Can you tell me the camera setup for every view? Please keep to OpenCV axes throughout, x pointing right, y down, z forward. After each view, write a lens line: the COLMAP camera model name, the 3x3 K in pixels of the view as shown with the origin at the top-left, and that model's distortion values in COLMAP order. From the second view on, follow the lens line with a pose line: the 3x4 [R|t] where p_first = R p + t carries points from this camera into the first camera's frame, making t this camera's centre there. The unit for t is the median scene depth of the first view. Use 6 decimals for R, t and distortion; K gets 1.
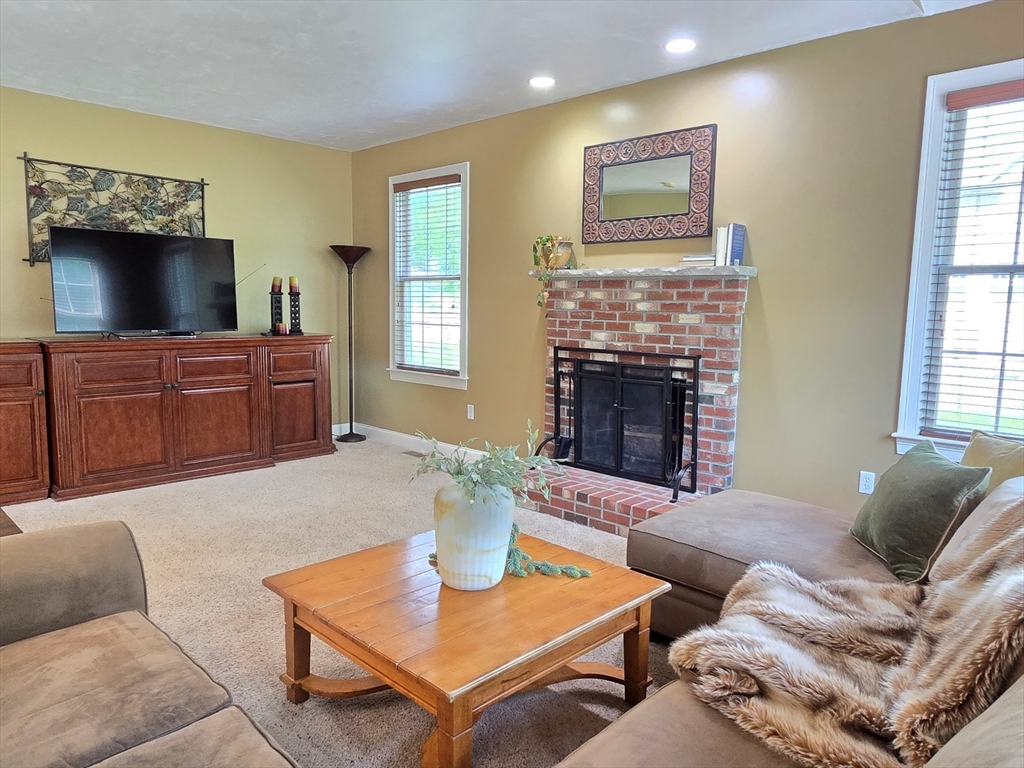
lens RADIAL K [[700.6, 0, 512.0], [0, 700.6, 384.0], [0, 0, 1]] dist [-0.001556, -0.000478]
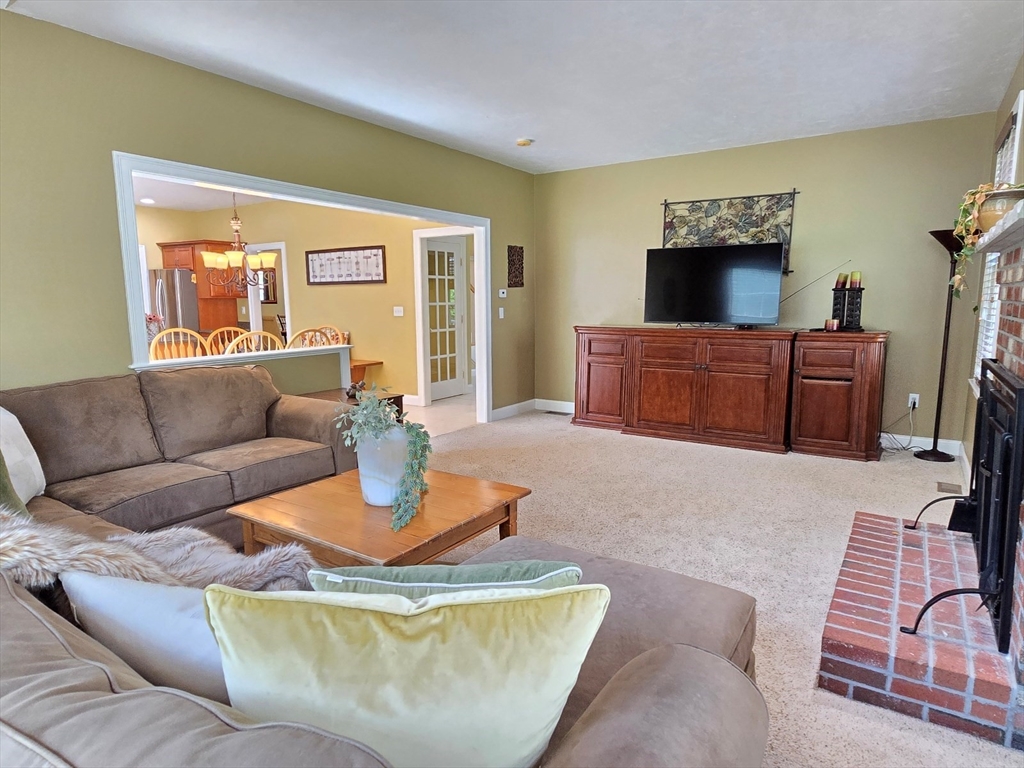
lens RADIAL K [[602.4, 0, 512.0], [0, 602.4, 384.0], [0, 0, 1]] dist [-0.003020, 0.000573]
pose [[0.181075, 0.118548, -0.976298, 0.476683], [-0.104893, 0.989374, 0.100681, -0.037065], [0.977859, 0.084176, 0.191586, 0.428864]]
